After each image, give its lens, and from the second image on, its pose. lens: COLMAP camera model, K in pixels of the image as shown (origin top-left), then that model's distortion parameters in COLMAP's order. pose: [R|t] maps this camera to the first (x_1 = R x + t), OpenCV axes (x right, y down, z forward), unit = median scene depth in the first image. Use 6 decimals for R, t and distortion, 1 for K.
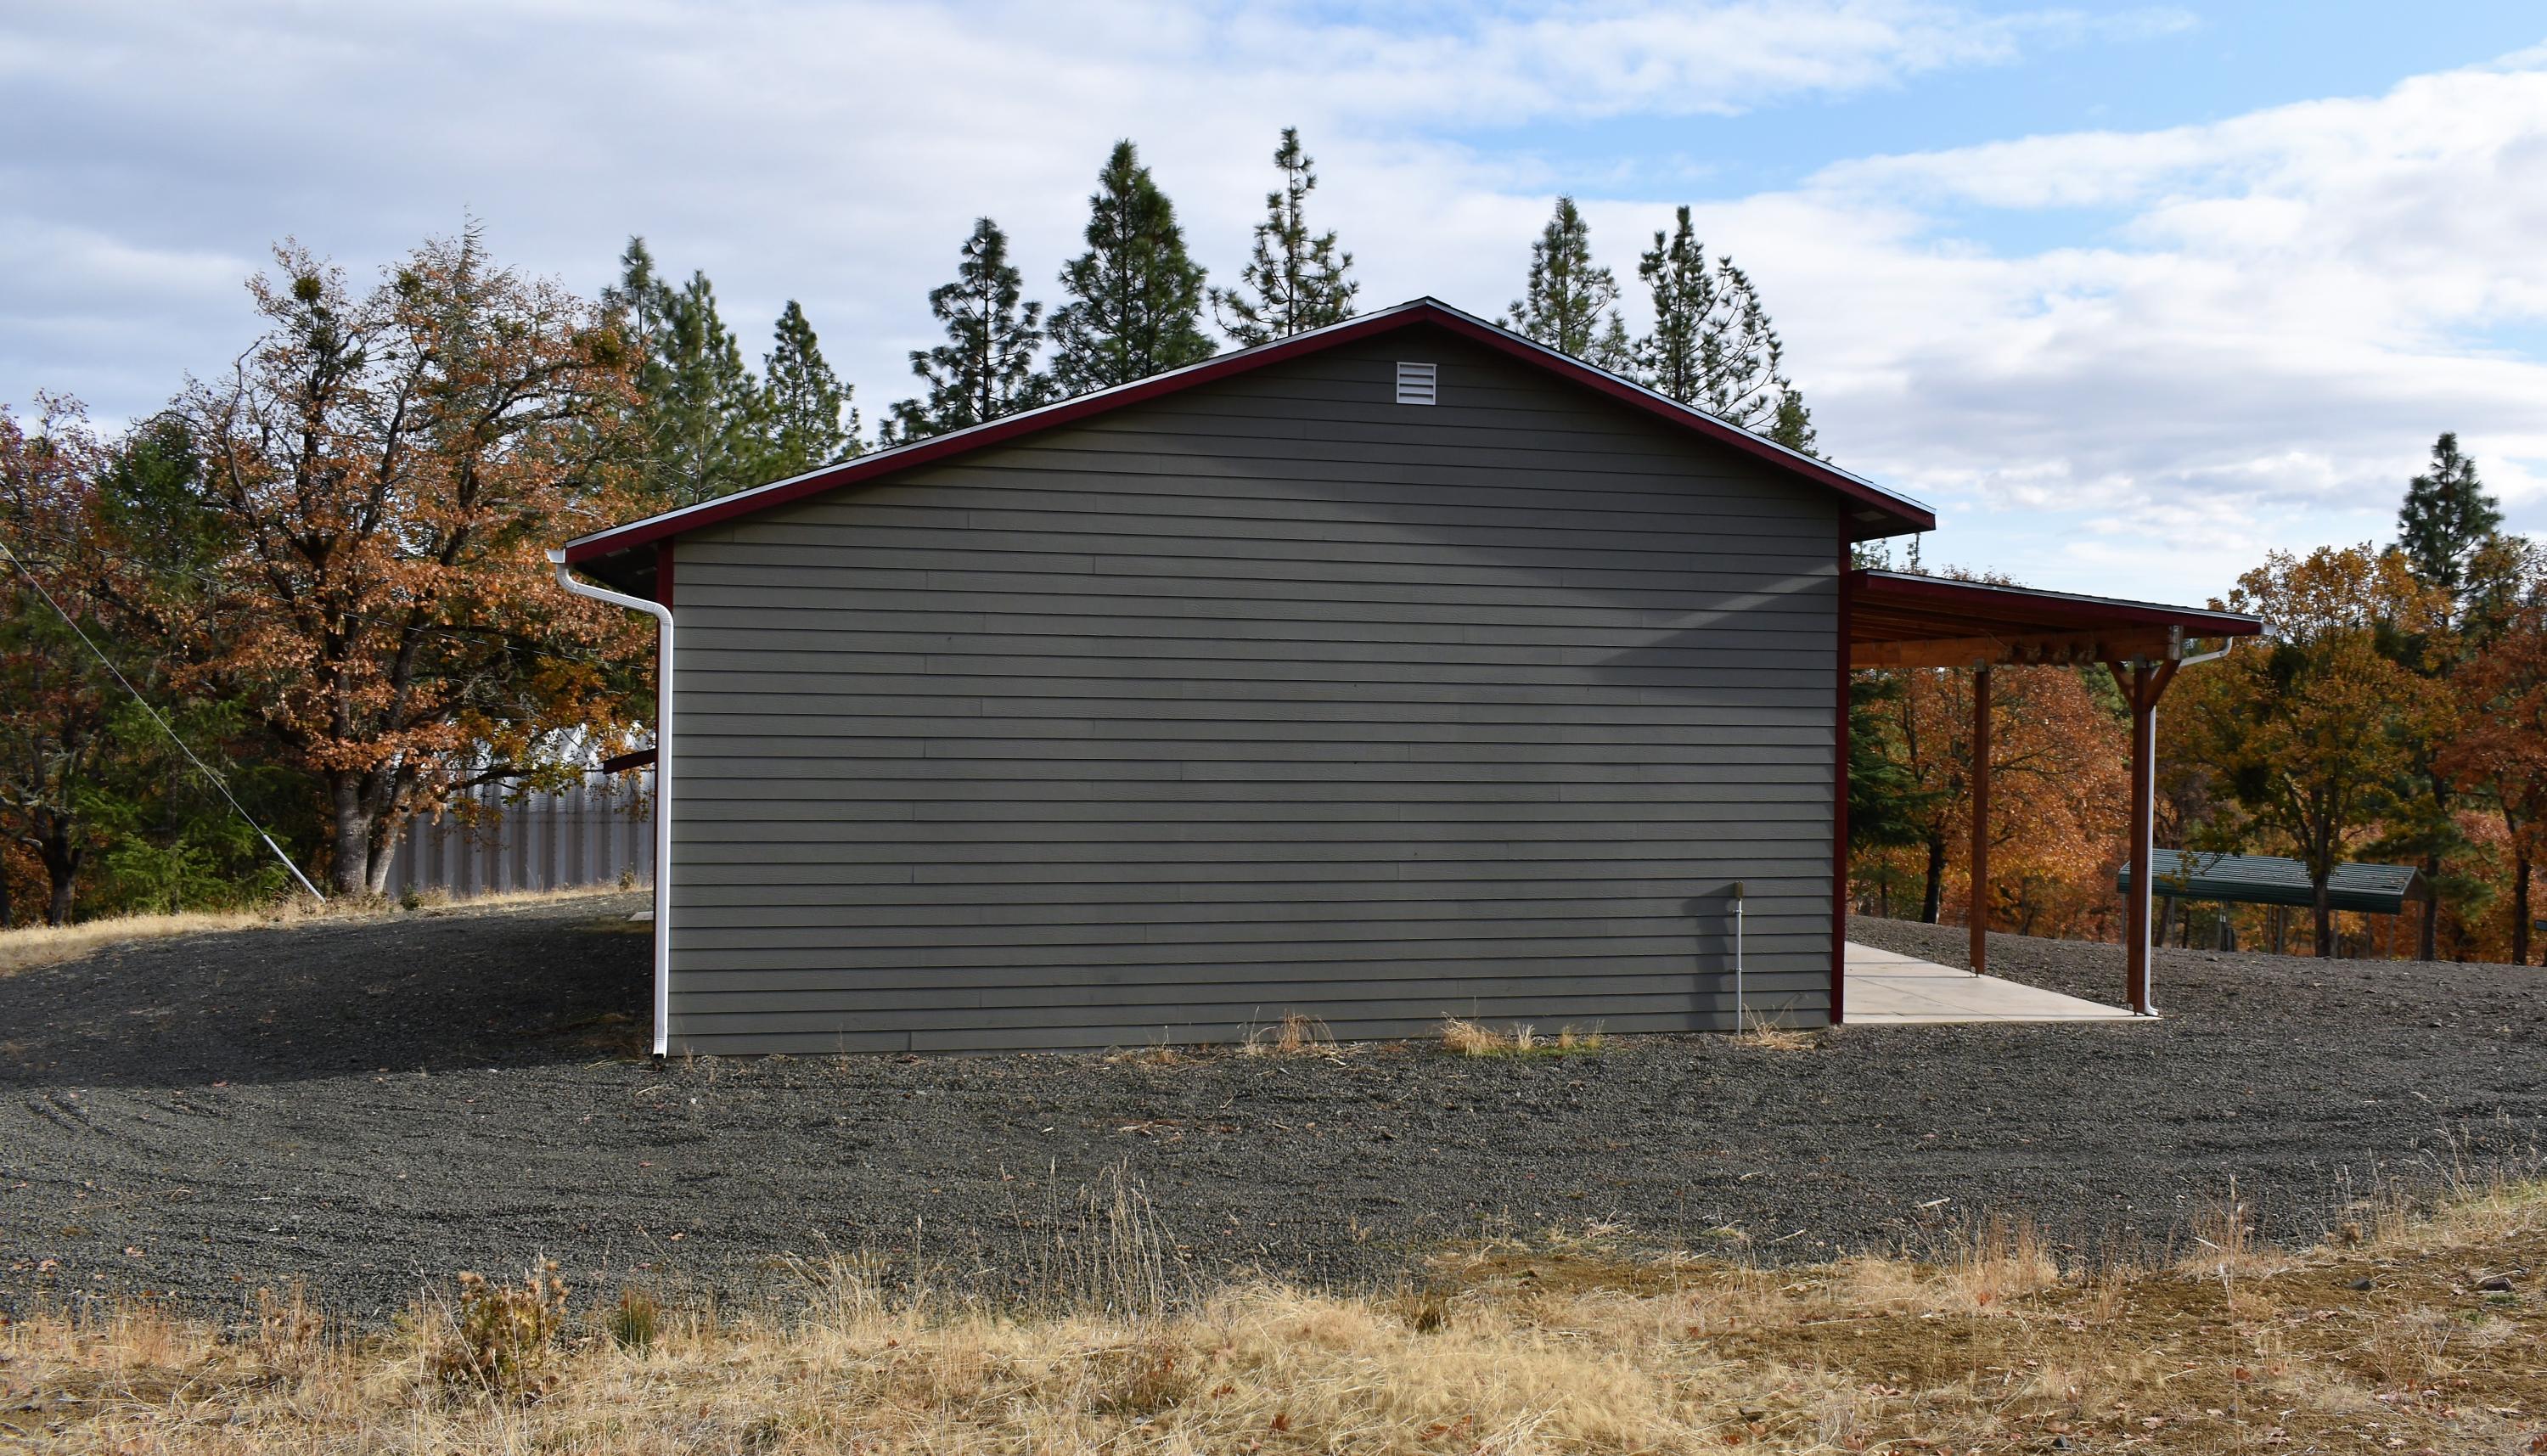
lens RADIAL K [[2174.8, 0, 1273.6], [0, 2174.8, 729.6], [0, 0, 1]] dist [-0.018772, -0.005800]
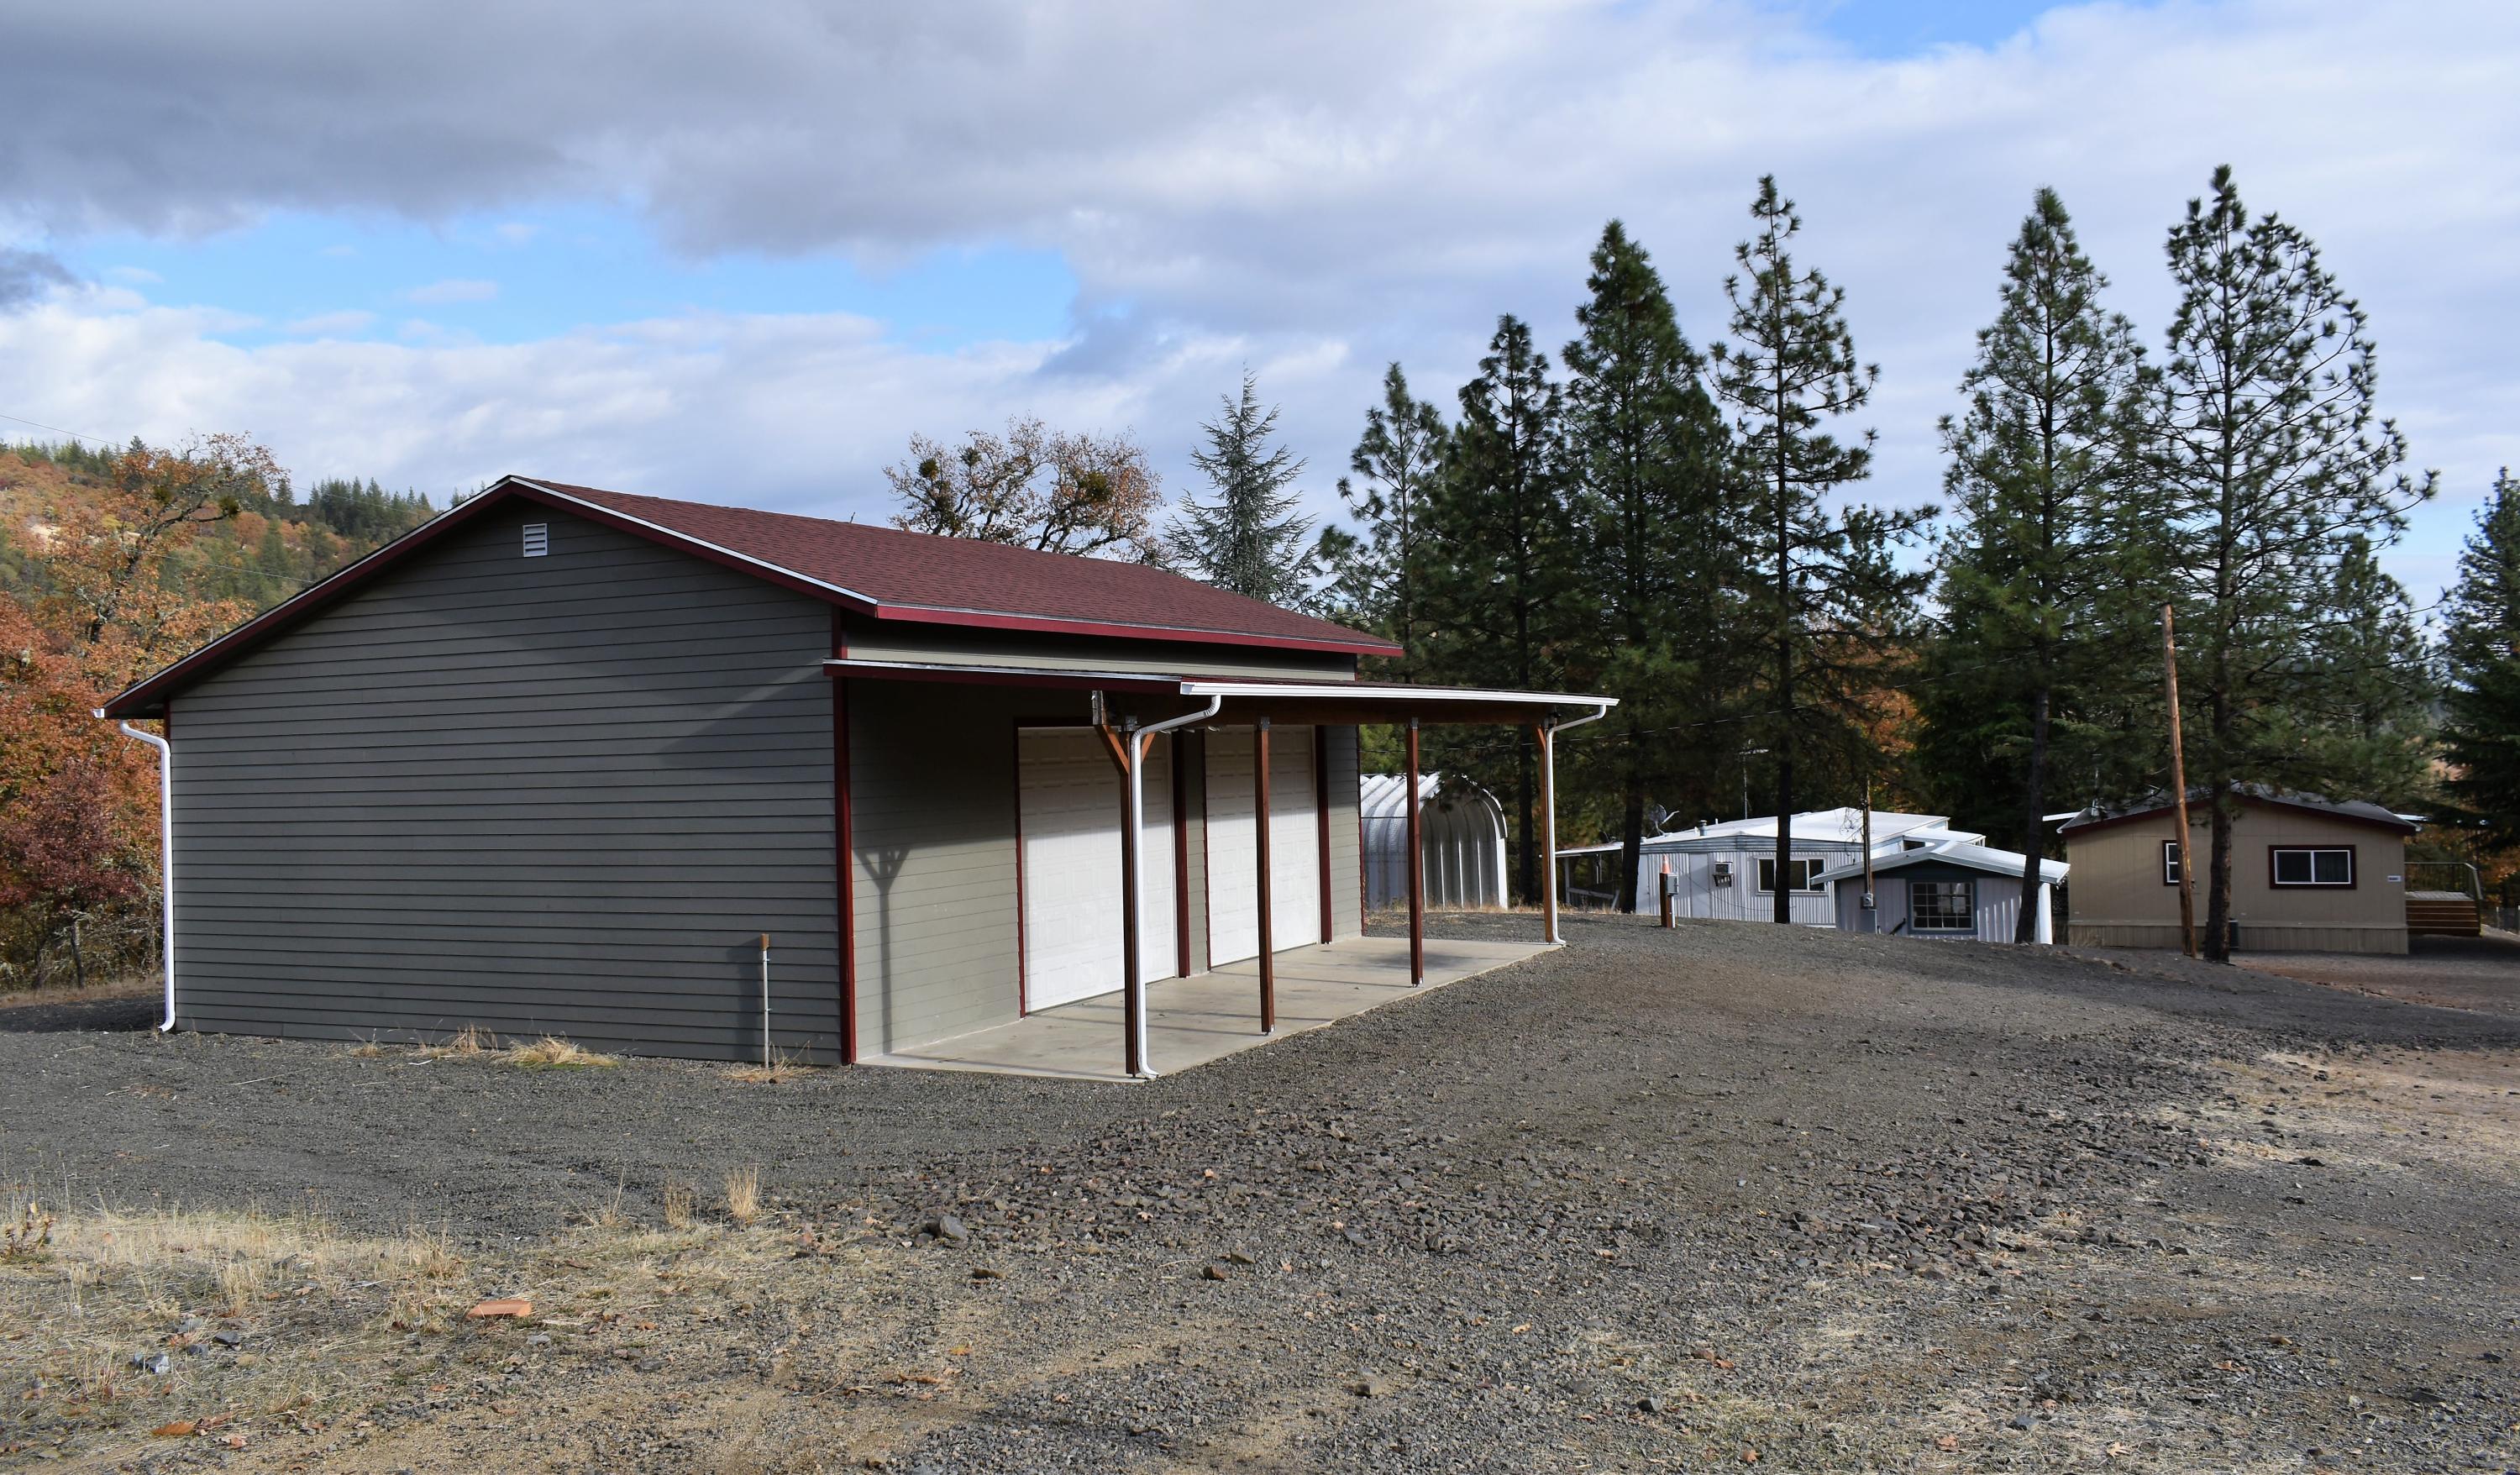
lens RADIAL K [[2039.6, 0, 1263.0], [0, 2039.6, 742.4], [0, 0, 1]] dist [-0.018902, -0.001609]
pose [[0.778440, -0.035658, -0.626705, 0.507288], [0.028511, 0.999363, -0.021447, -0.000634], [0.627071, -0.001173, 0.778961, 0.146587]]
